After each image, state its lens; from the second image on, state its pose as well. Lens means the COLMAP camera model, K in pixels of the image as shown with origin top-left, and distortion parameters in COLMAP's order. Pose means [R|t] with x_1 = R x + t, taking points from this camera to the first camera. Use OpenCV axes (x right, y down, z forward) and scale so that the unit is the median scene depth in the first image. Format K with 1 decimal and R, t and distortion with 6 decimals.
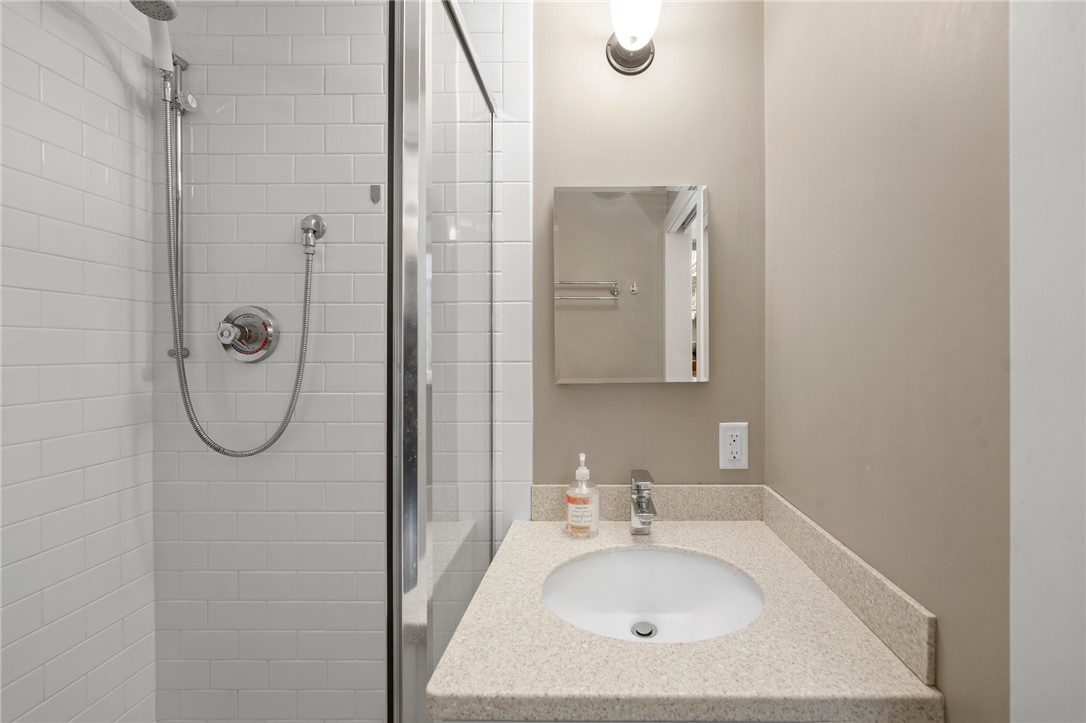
lens RADIAL K [[383.8, 0, 543.2], [0, 383.8, 353.1], [0, 0, 1]] dist [-0.003399, -0.000370]
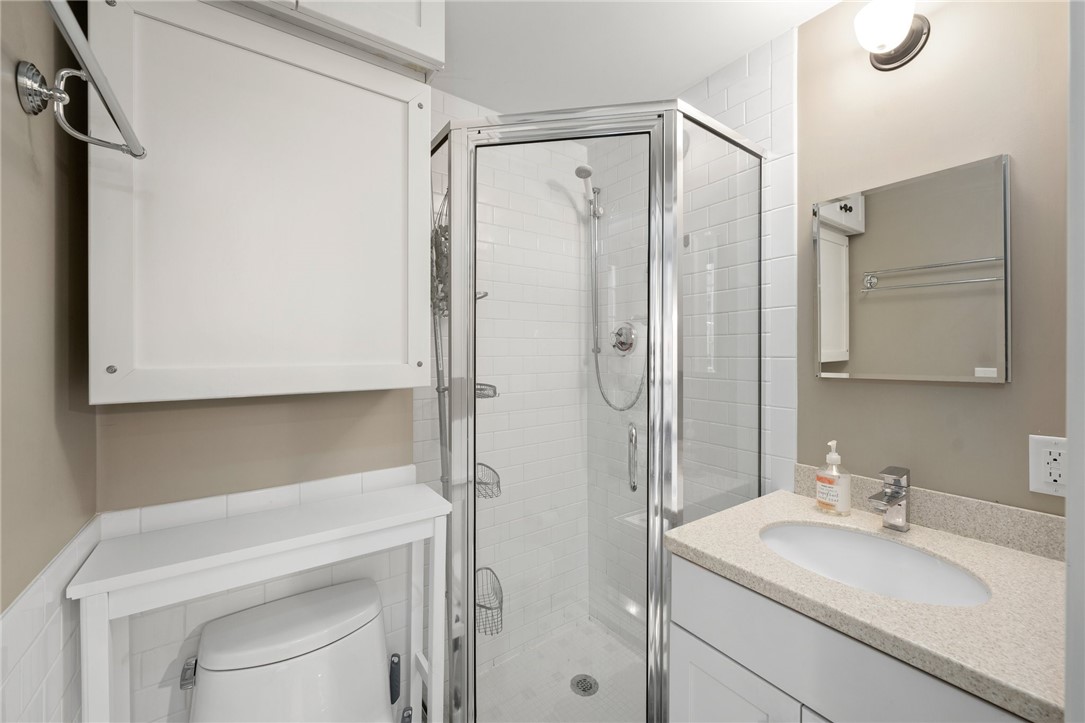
lens RADIAL K [[432.2, 0, 531.7], [0, 432.2, 339.7], [0, 0, 1]] dist [-0.001341, 0.000439]
pose [[0.539263, -0.021781, -0.841856, 0.653773], [-0.001535, 0.999638, -0.026847, 0.004654], [0.842136, 0.015770, 0.539034, -0.392892]]
